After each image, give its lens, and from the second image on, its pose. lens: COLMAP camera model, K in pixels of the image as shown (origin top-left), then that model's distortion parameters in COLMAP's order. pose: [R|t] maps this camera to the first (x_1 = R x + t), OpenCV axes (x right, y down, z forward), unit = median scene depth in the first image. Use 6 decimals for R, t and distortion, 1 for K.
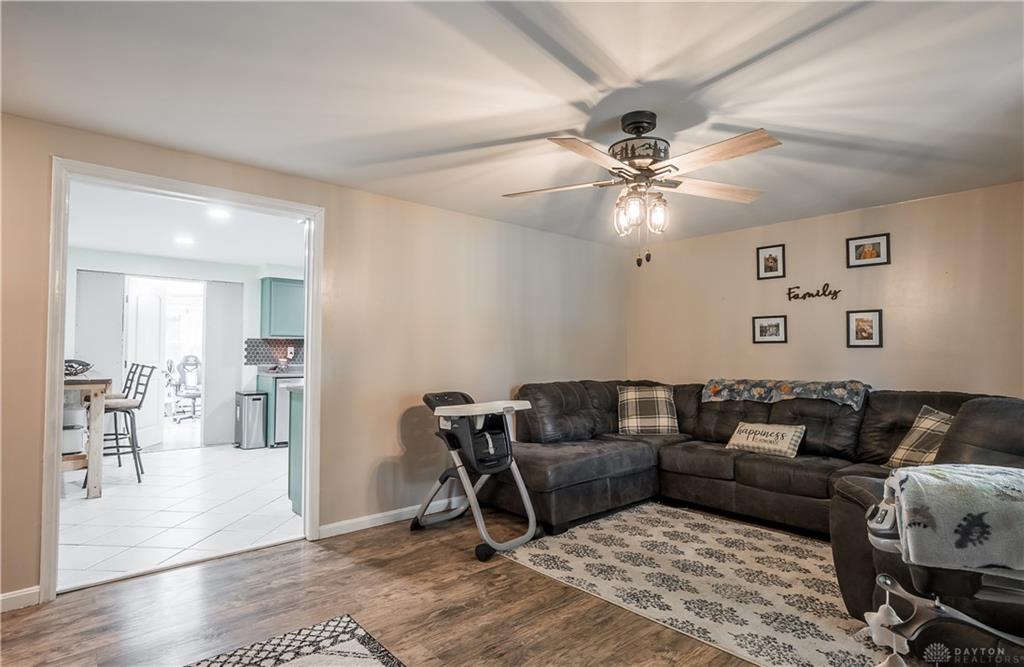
lens RADIAL K [[543.5, 0, 512.0], [0, 543.5, 333.5], [0, 0, 1]] dist [-0.016845, -0.000203]
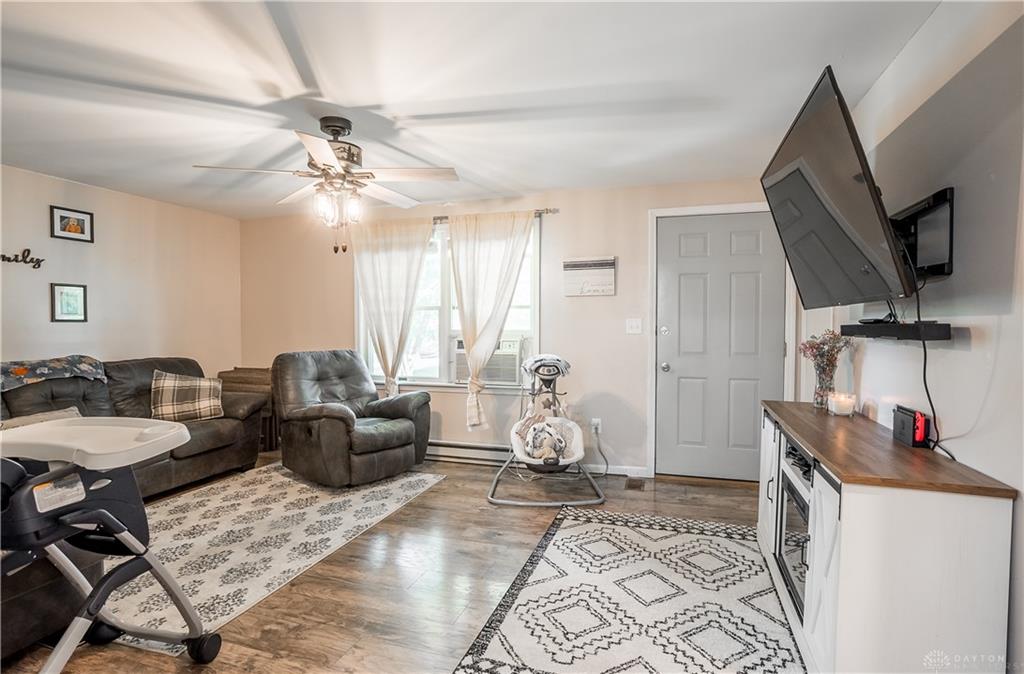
lens RADIAL K [[530.9, 0, 512.0], [0, 530.9, 337.0], [0, 0, 1]] dist [-0.014234, 0.001228]
pose [[-0.520181, -0.020995, 0.853798, -0.775090], [-0.029686, 0.999538, 0.006492, 0.030357], [-0.853540, -0.021968, -0.520564, 1.058302]]
